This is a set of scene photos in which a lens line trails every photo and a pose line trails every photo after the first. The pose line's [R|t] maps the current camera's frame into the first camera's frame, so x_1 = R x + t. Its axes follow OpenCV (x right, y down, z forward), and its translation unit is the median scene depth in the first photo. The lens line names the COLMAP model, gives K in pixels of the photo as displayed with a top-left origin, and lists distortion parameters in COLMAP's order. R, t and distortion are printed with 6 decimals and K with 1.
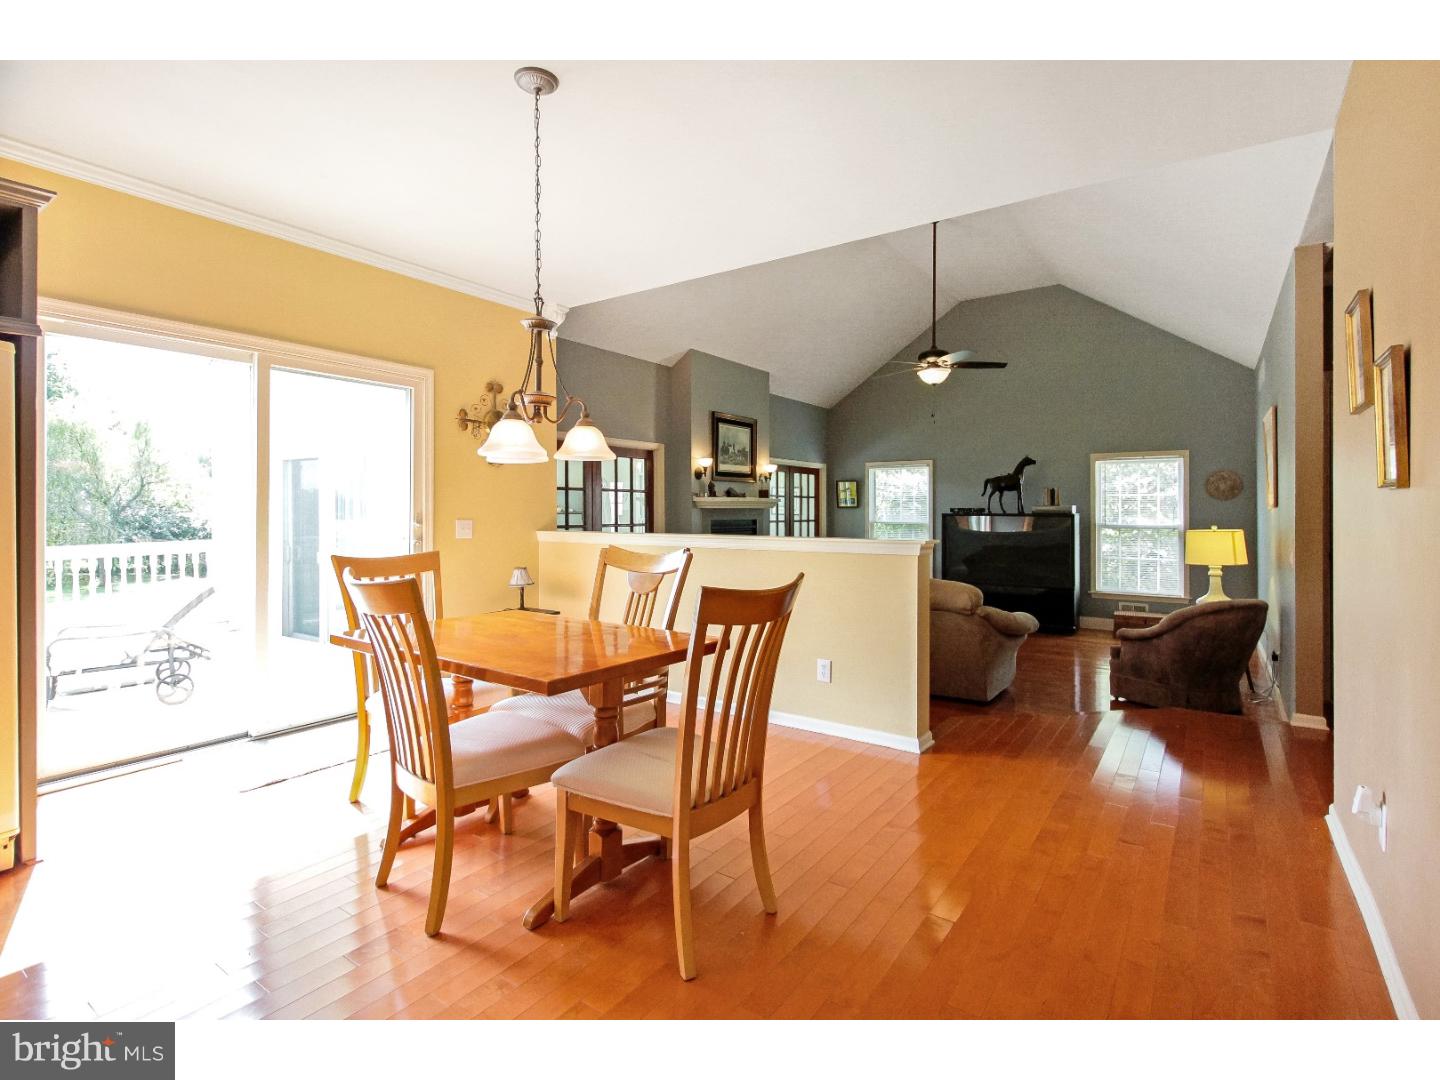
lens RADIAL K [[714.1, 0, 717.8], [0, 714.1, 516.0], [0, 0, 1]] dist [0.003125, 0.000147]
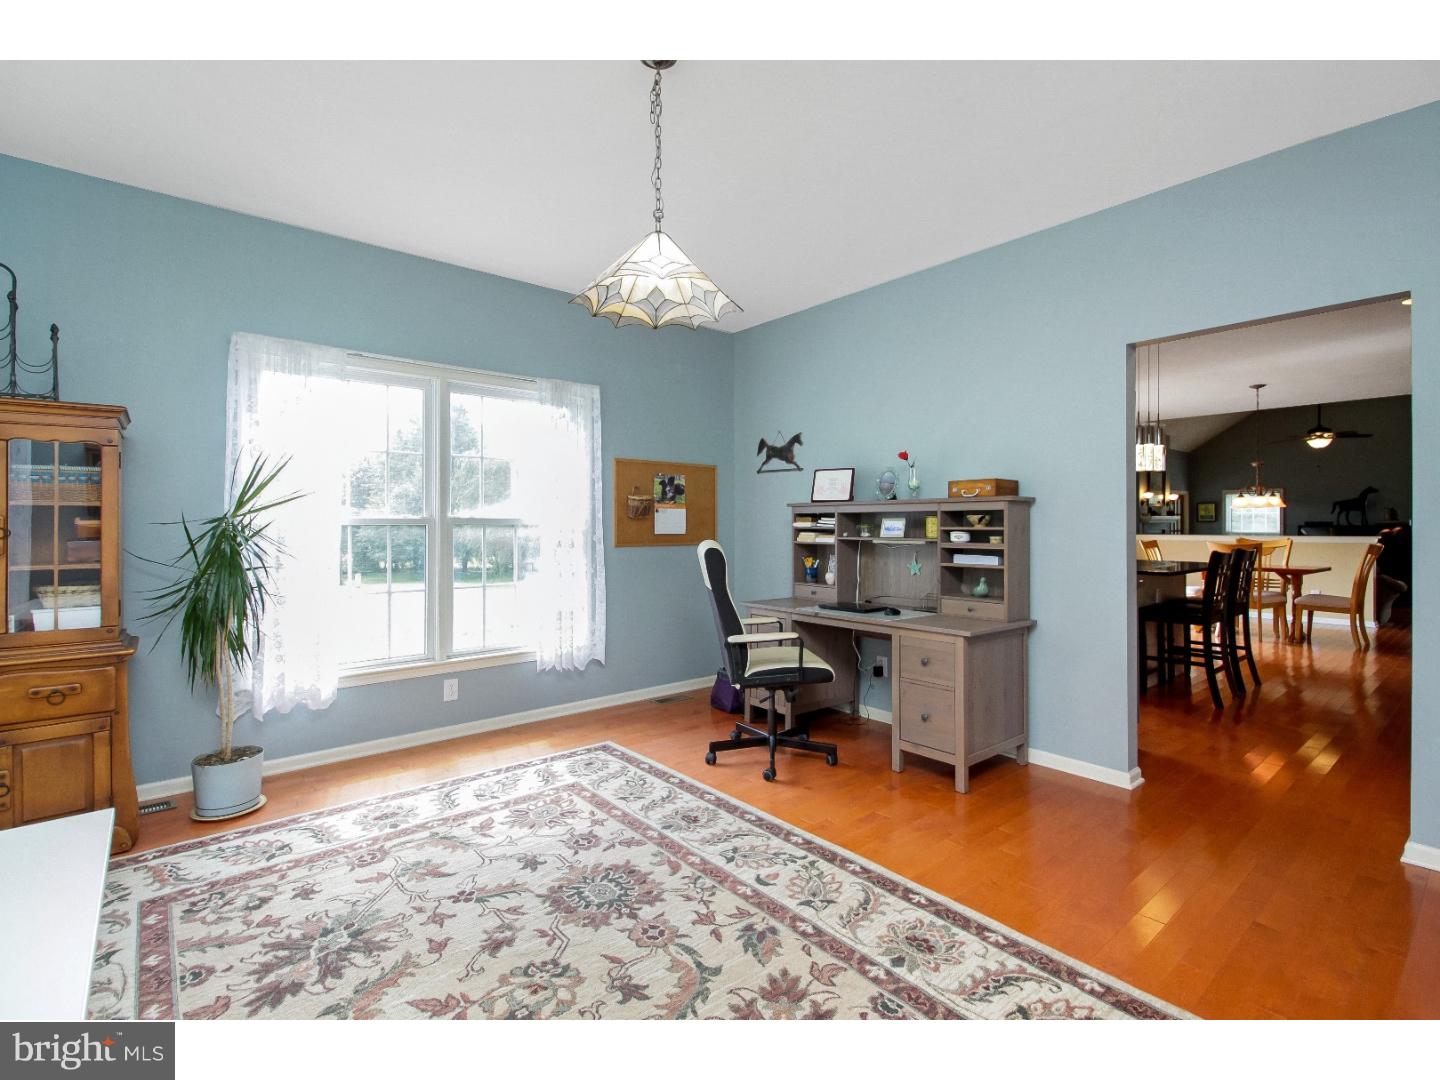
lens RADIAL K [[688.3, 0, 719.3], [0, 688.3, 529.4], [0, 0, 1]] dist [-0.001405, -0.000203]
pose [[0.966238, -0.002051, -0.257643, -0.576536], [0.001360, 0.999995, -0.002861, 0.007392], [0.257647, 0.002414, 0.966236, -0.823649]]
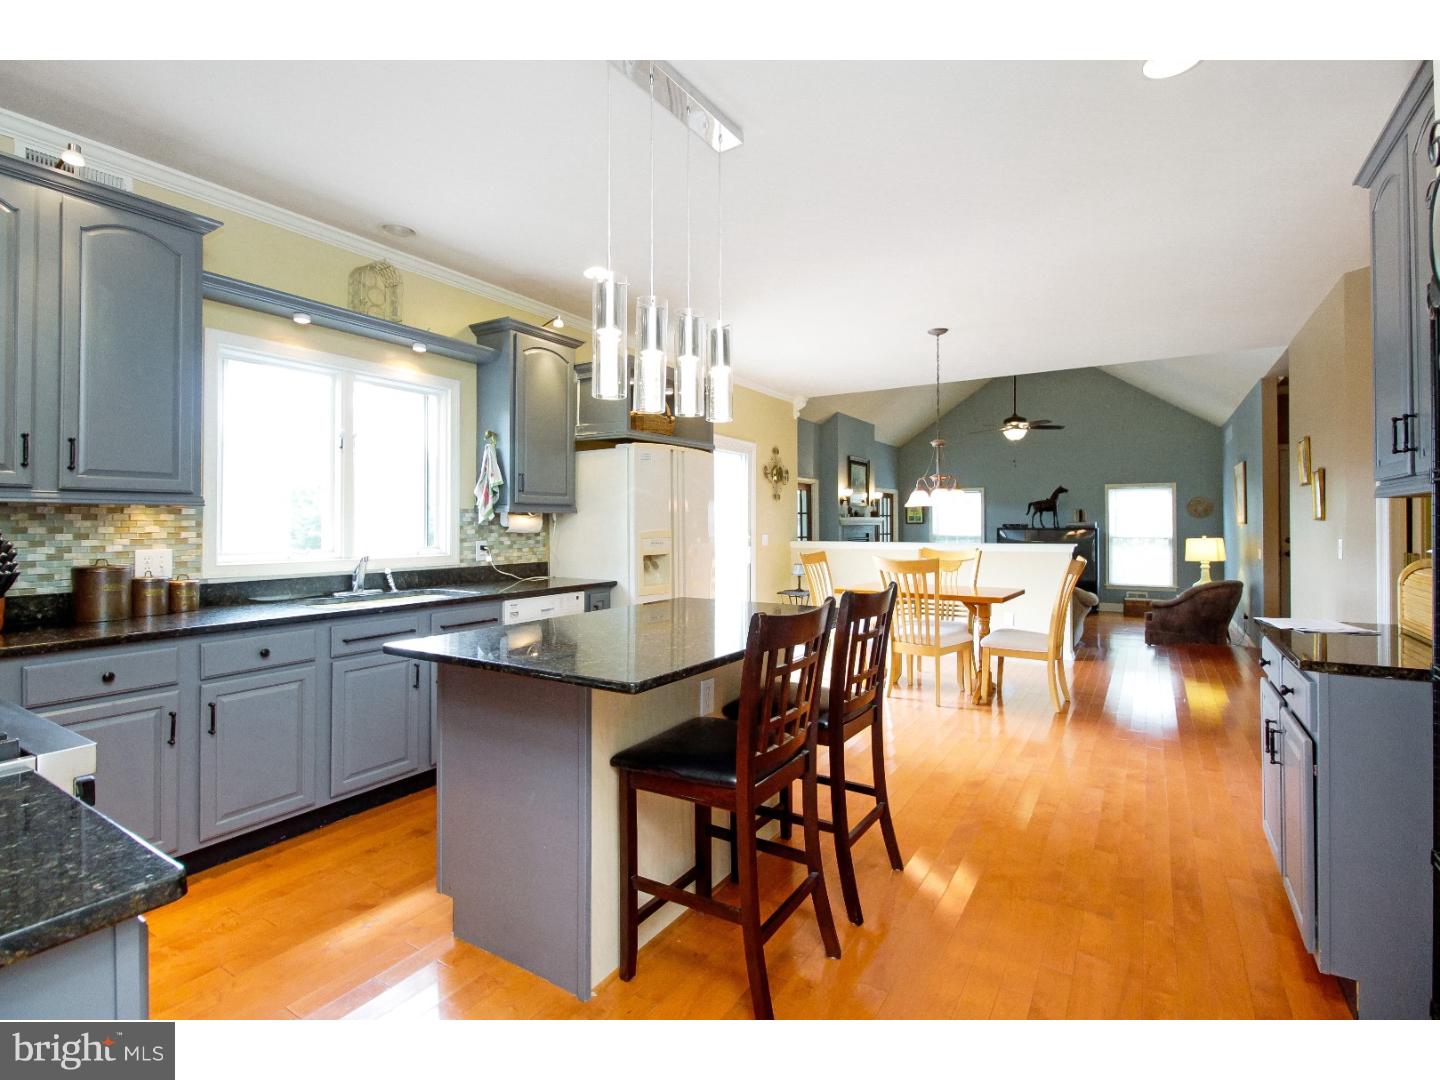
lens RADIAL K [[688.3, 0, 719.3], [0, 688.3, 529.4], [0, 0, 1]] dist [-0.001405, -0.000203]
pose [[0.998998, -0.005308, 0.044438, -0.330916], [0.005350, 0.999985, -0.000835, -0.003497], [-0.044432, 0.001072, 0.999012, -0.344051]]
